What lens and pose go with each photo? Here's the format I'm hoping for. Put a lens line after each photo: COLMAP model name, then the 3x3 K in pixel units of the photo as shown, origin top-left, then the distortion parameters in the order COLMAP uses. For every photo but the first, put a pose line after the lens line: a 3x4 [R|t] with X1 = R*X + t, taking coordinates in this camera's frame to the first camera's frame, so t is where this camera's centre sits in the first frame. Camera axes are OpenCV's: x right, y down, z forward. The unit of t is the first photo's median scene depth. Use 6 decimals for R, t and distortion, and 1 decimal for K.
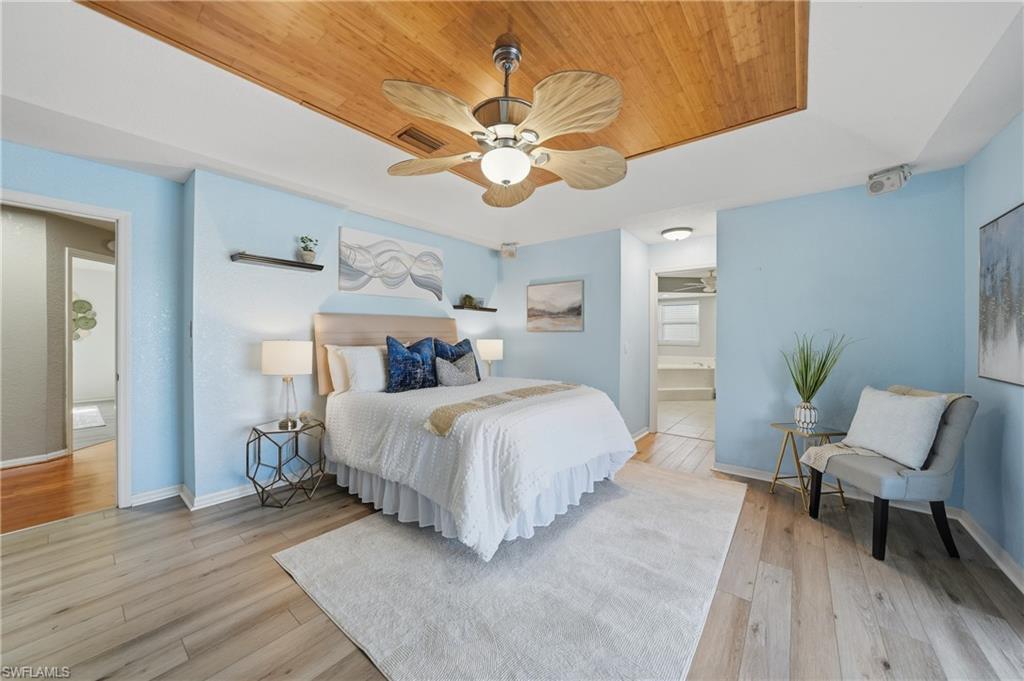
lens RADIAL K [[363.4, 0, 509.8], [0, 363.4, 336.7], [0, 0, 1]] dist [-0.023890, 0.004904]
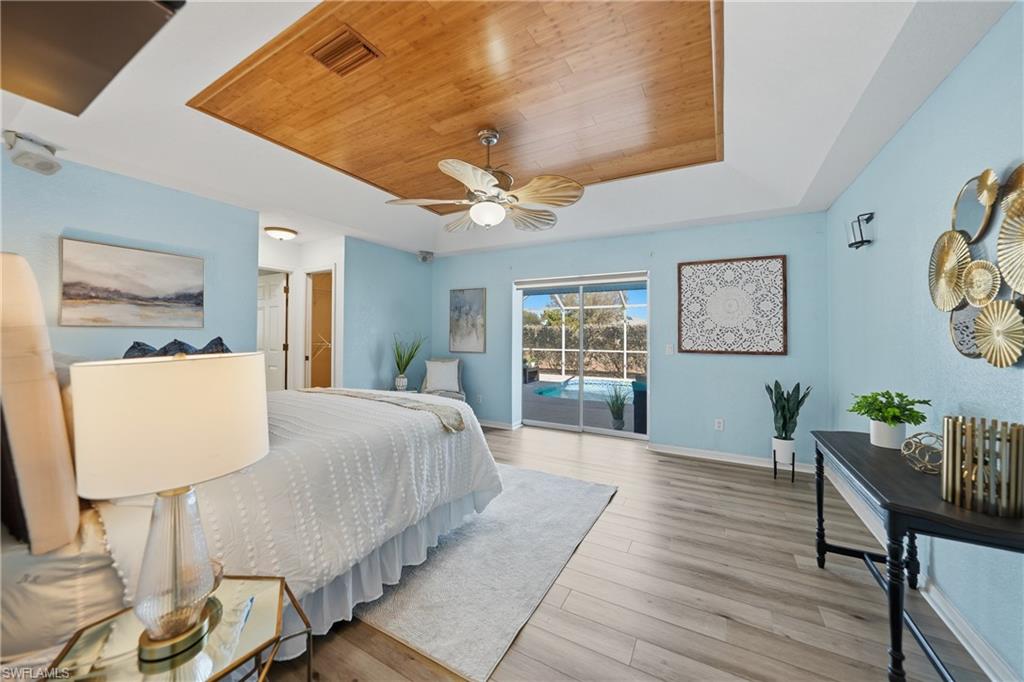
lens RADIAL K [[363.4, 0, 512.2], [0, 363.4, 338.8], [0, 0, 1]] dist [-0.023890, 0.004904]
pose [[-0.147047, -0.000012, 0.989129, -0.582611], [0.009322, 0.999956, 0.001397, 0.010158], [-0.989086, 0.009426, -0.147041, 0.478367]]
